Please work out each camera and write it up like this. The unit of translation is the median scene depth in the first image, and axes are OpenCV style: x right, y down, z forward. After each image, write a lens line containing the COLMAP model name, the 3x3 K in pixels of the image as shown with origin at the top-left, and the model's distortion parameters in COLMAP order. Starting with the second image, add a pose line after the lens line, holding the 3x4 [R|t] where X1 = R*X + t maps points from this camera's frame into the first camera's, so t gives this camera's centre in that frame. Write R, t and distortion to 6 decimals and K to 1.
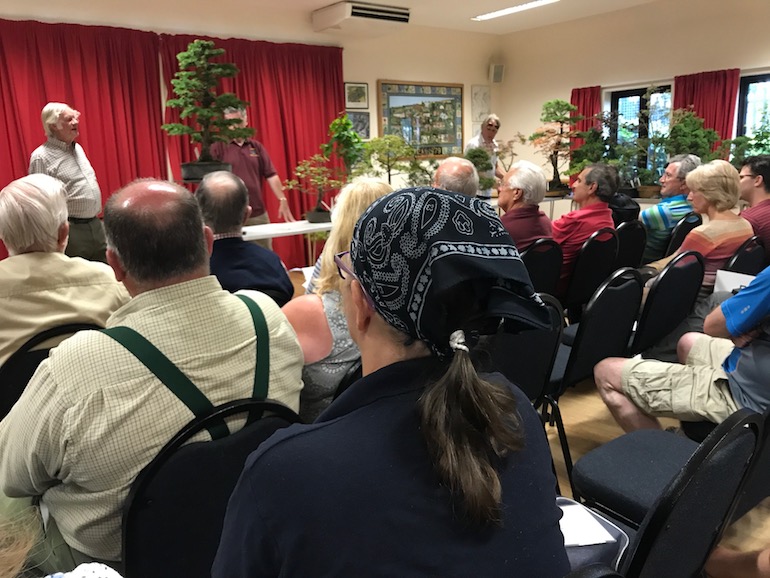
lens RADIAL K [[639.0, 0, 377.4], [0, 639.0, 306.7], [0, 0, 1]] dist [-0.001085, 0.007263]
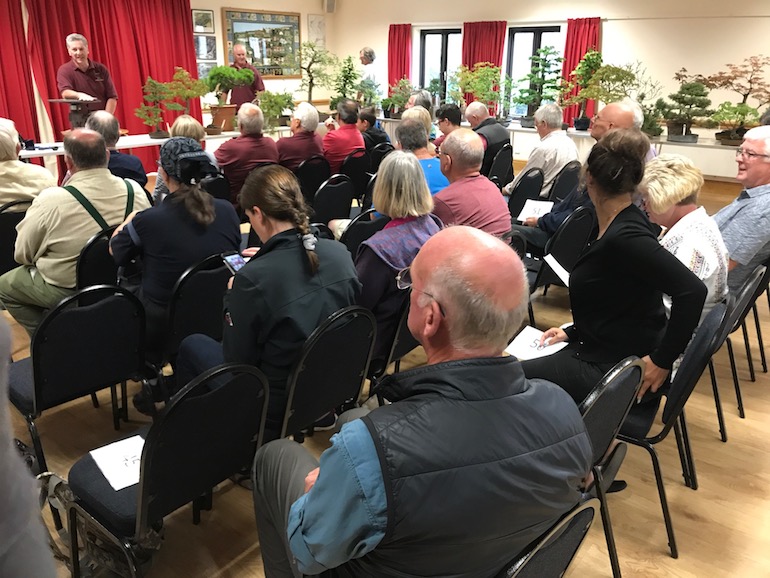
lens RADIAL K [[639.0, 0, 388.8], [0, 639.0, 287.6], [0, 0, 1]] dist [-0.001085, 0.007263]
pose [[0.976761, -0.025602, 0.212799, 0.035311], [0.002065, 0.993918, 0.110104, 0.019753], [-0.214323, -0.107106, 0.970873, -0.228606]]
